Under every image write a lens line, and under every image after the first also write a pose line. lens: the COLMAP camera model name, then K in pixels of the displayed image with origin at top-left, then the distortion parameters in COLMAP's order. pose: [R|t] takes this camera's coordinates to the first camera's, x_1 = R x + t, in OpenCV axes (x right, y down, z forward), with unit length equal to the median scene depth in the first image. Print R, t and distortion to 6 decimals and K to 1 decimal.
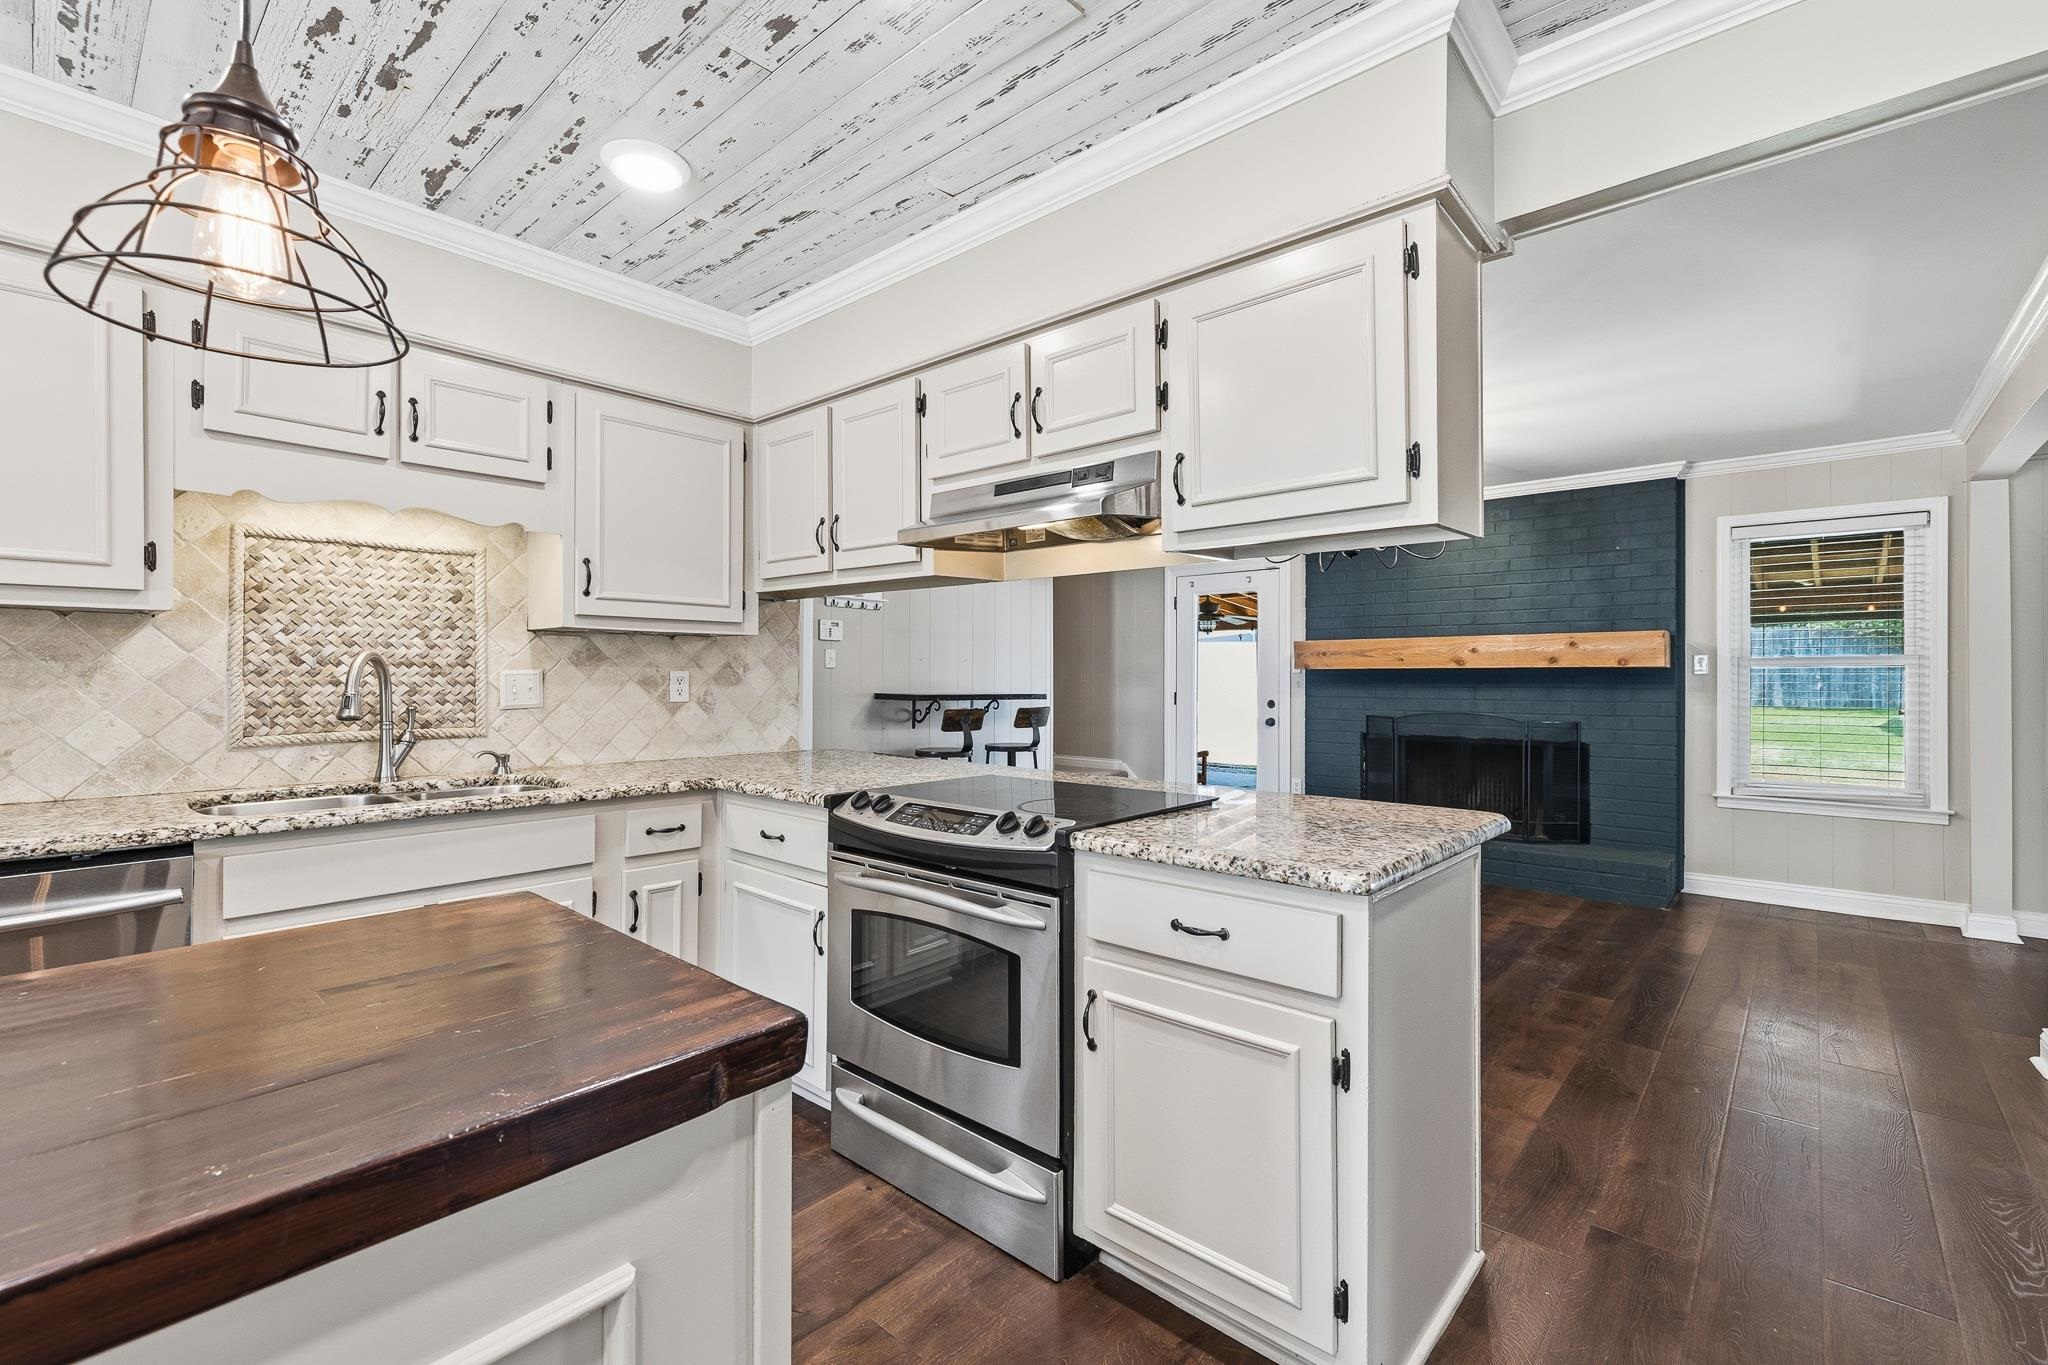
lens RADIAL K [[885.7, 0, 1019.9], [0, 885.7, 673.2], [0, 0, 1]] dist [0.003436, -0.000362]
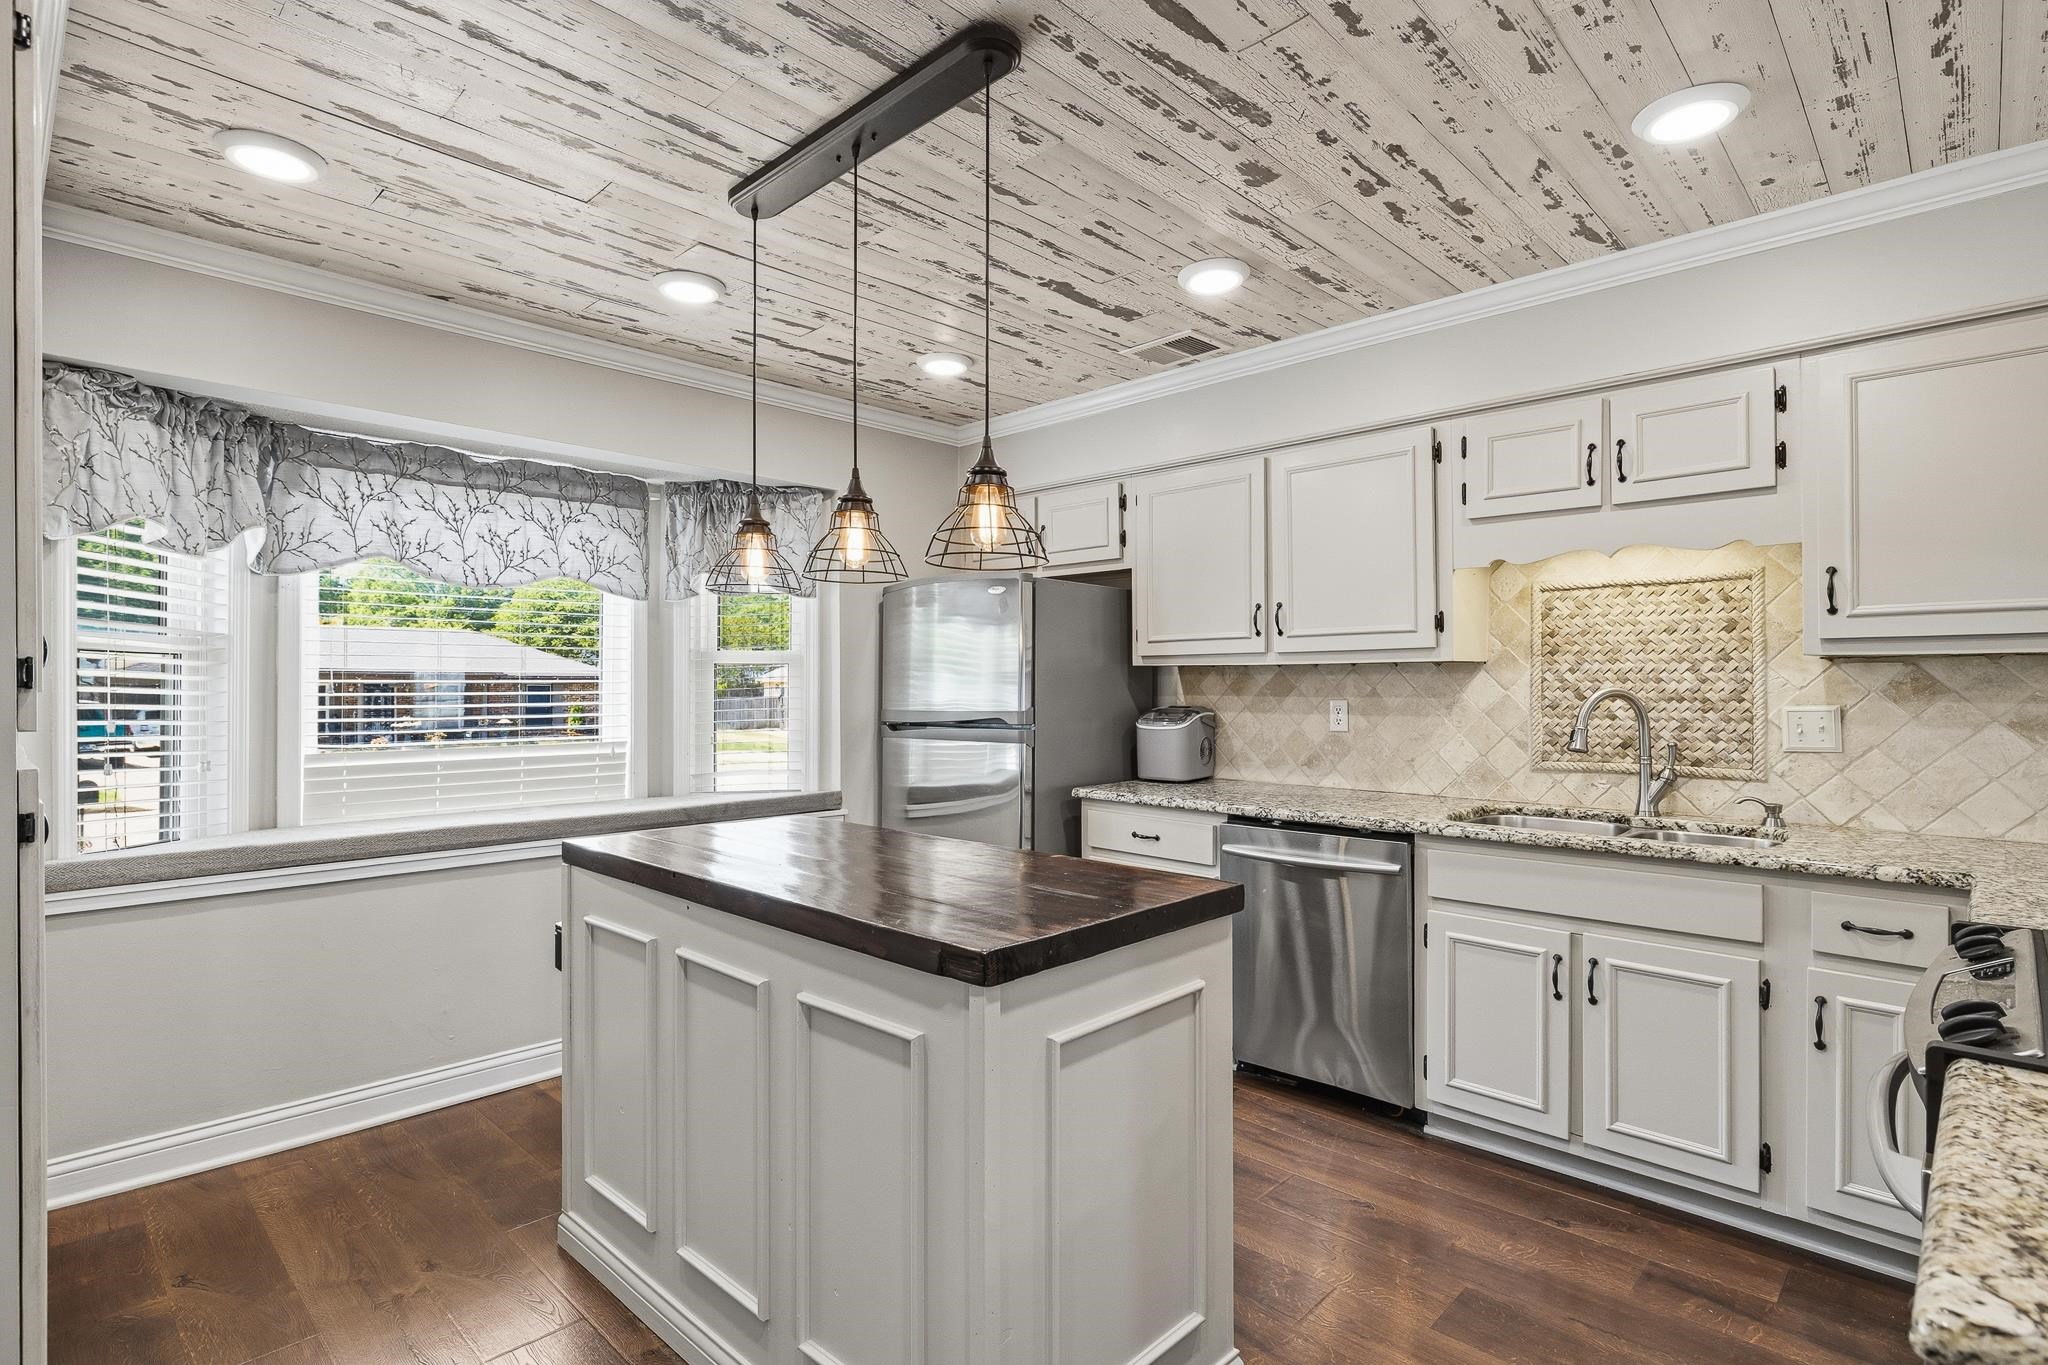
lens RADIAL K [[996.3, 0, 1028.3], [0, 996.3, 687.1], [0, 0, 1]] dist [-0.000113, 0.001083]
pose [[-0.026997, -0.003335, -0.999630, 0.453134], [0.002325, 0.999992, -0.003398, -0.023031], [0.999633, -0.002415, -0.026989, 0.334694]]
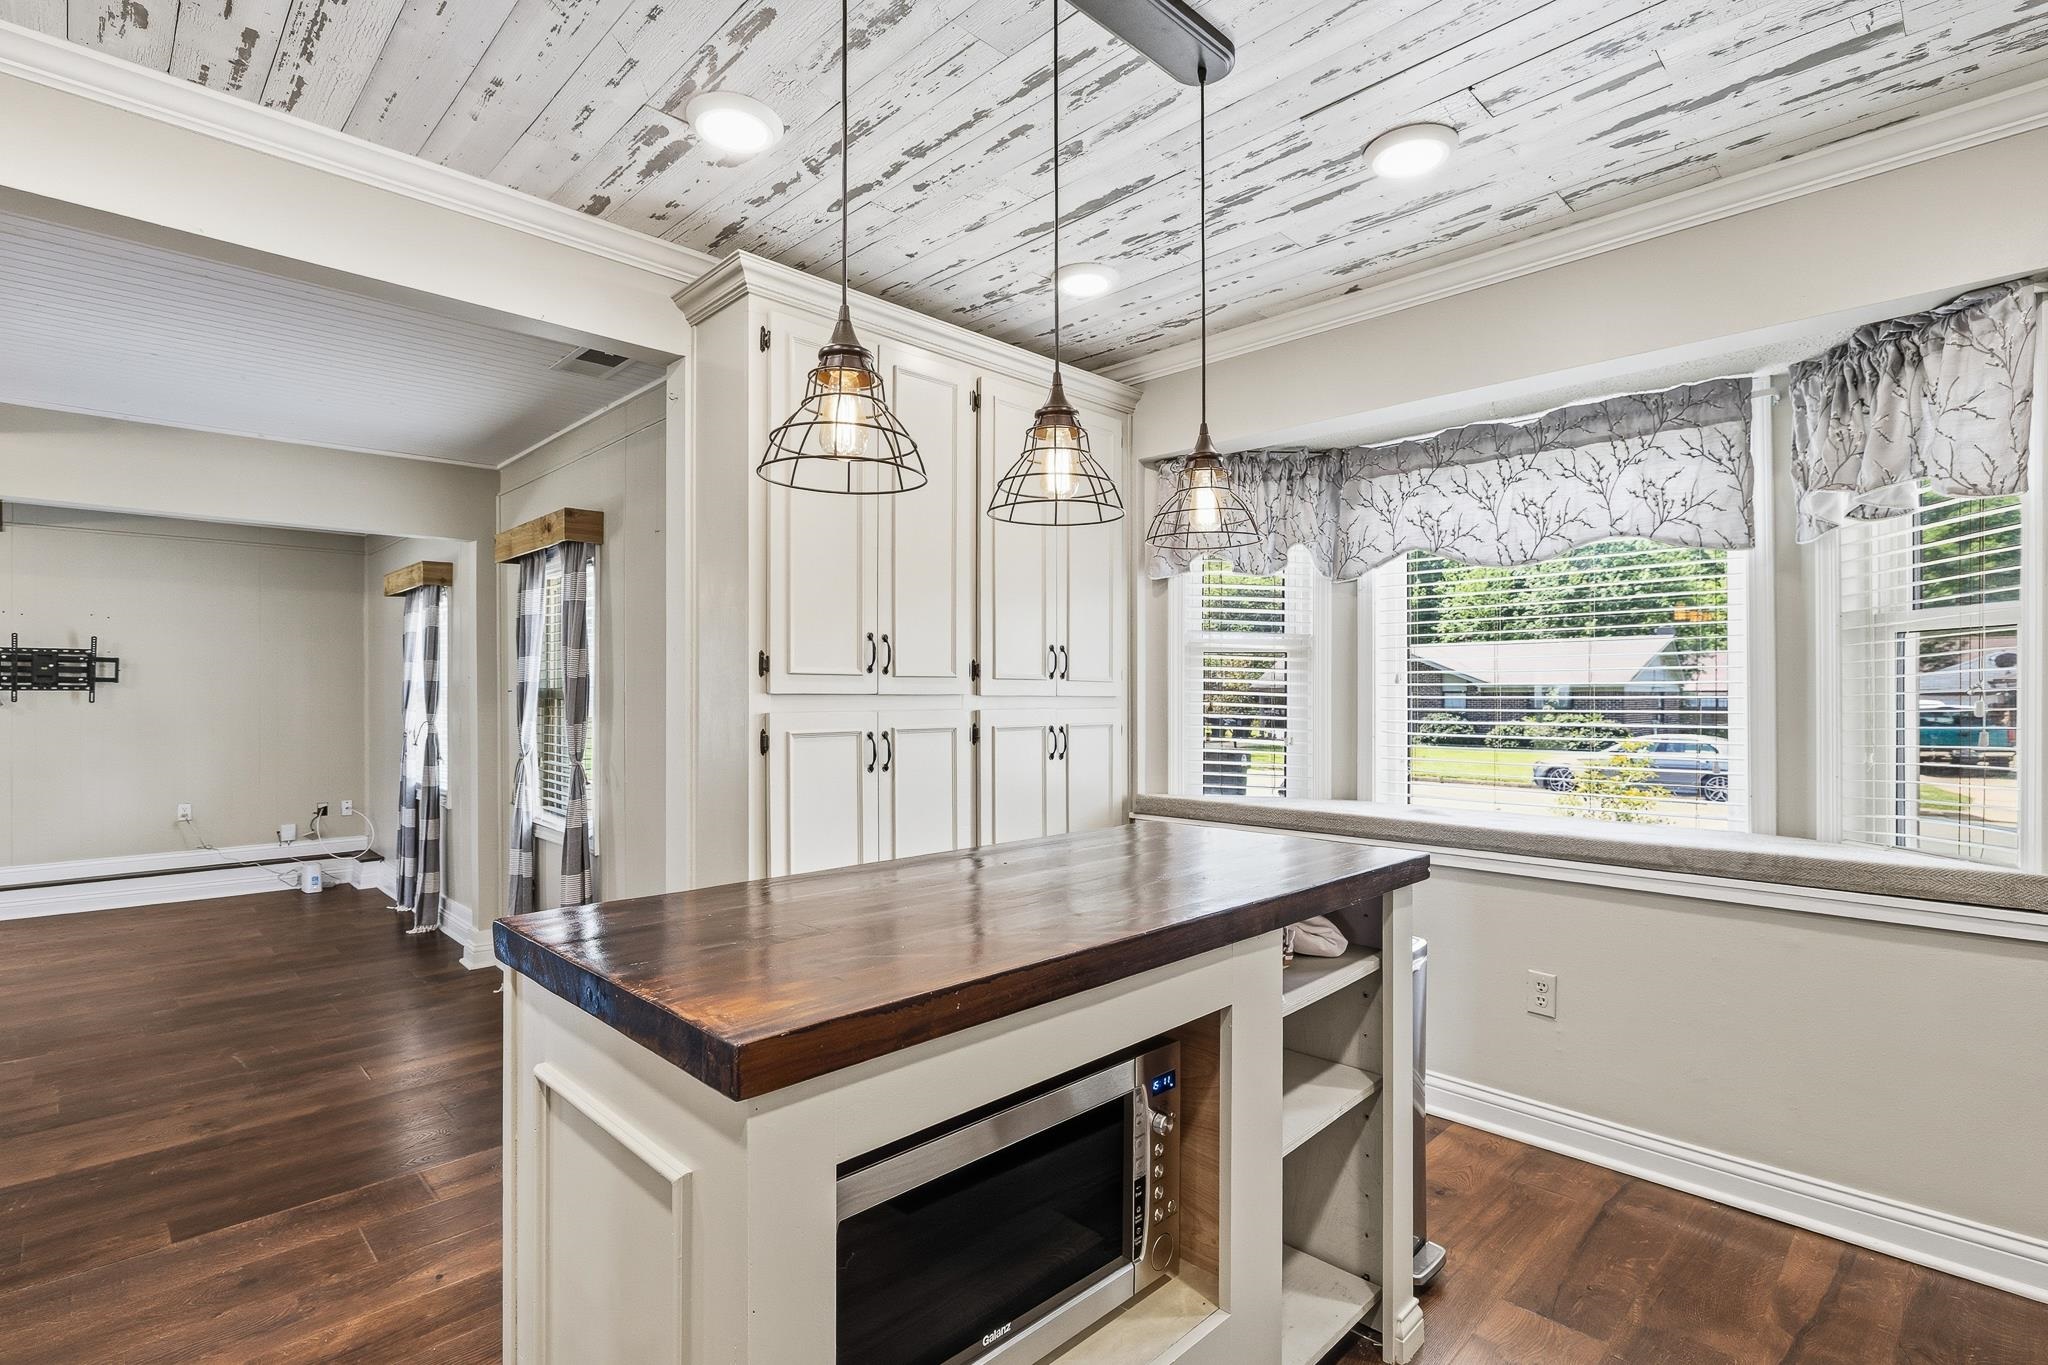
lens RADIAL K [[978.4, 0, 1023.7], [0, 978.4, 691.2], [0, 0, 1]] dist [0.001708, -0.000476]
pose [[-0.998940, -0.006160, 0.045617, -0.365237], [-0.006451, 0.999960, -0.006250, 0.001549], [-0.045576, -0.006537, -0.998939, 0.796274]]
